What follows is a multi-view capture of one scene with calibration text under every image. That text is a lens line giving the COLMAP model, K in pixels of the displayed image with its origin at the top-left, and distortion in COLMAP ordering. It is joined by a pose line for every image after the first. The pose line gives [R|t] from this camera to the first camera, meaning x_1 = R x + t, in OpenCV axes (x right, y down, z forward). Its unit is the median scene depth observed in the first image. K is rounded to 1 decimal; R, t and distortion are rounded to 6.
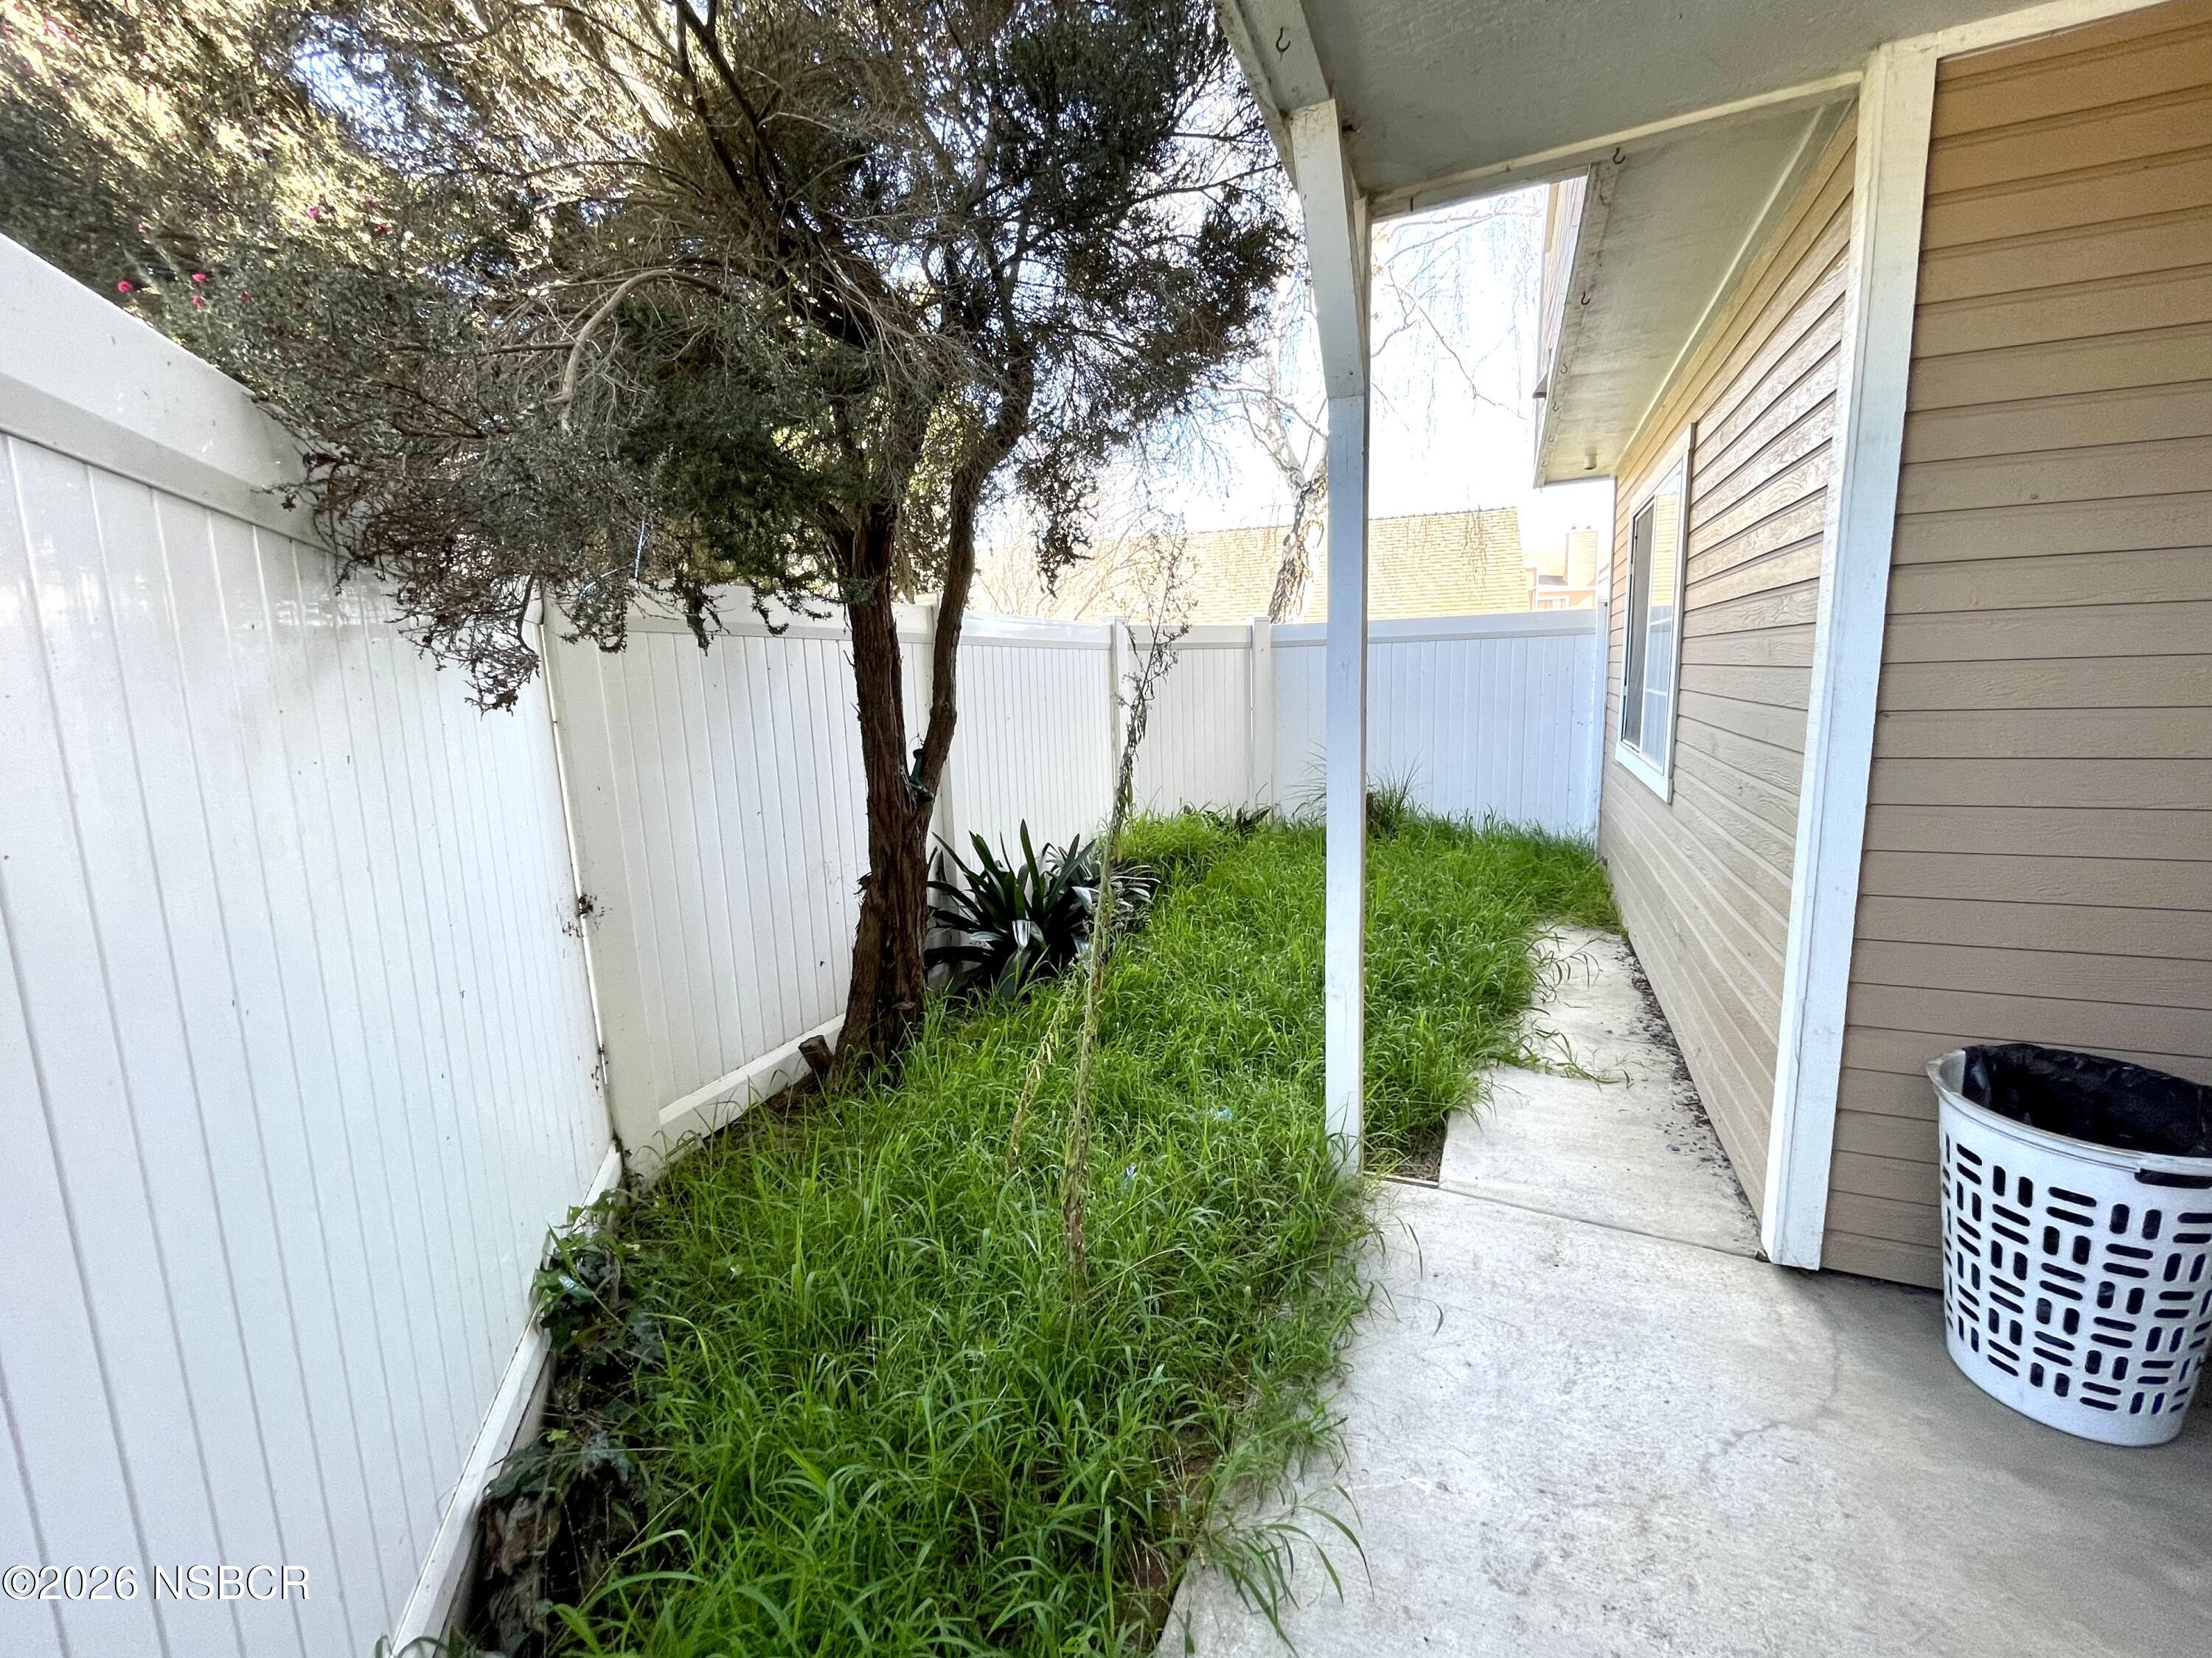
lens RADIAL K [[921.2, 0, 1103.4], [0, 921.2, 821.2], [0, 0, 1]] dist [-0.001491, 0.000240]
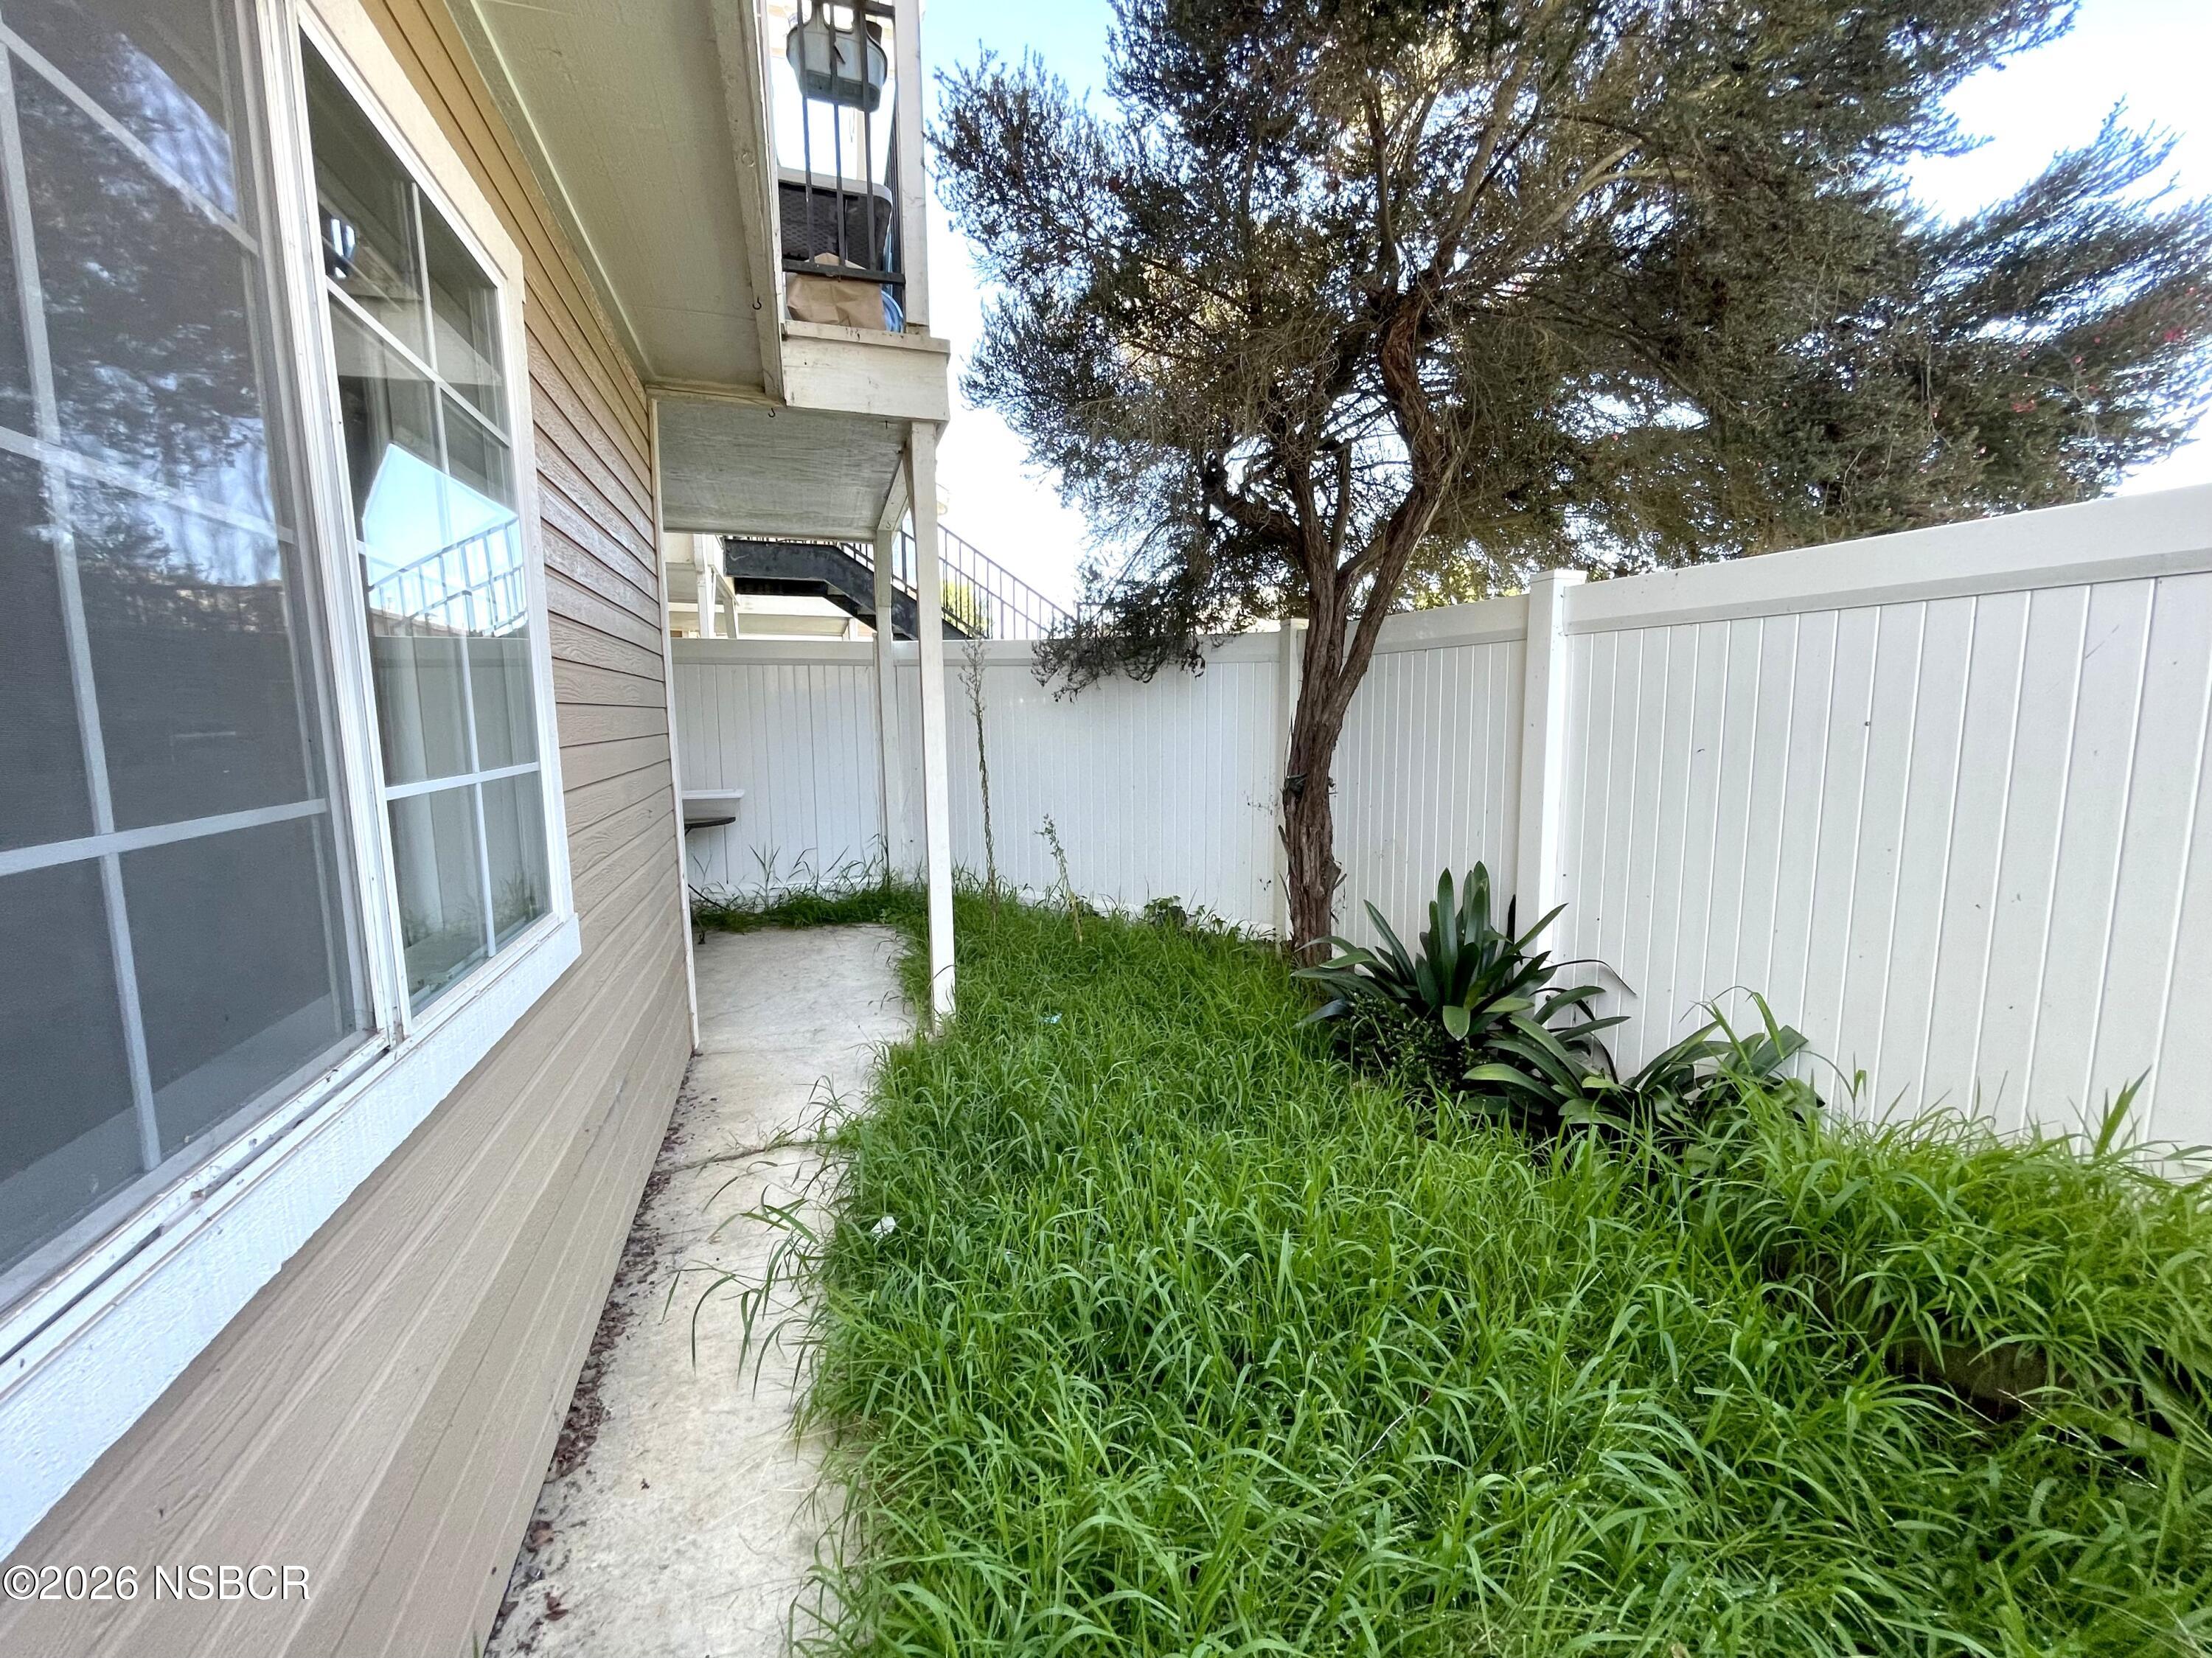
lens RADIAL K [[921.2, 0, 1106.6], [0, 921.2, 828.3], [0, 0, 1]] dist [-0.001491, 0.000240]
pose [[-0.755224, 0.118032, -0.644752, 0.804495], [-0.072775, 0.962472, 0.261440, -0.286832], [0.651415, 0.244367, -0.718292, 1.758884]]
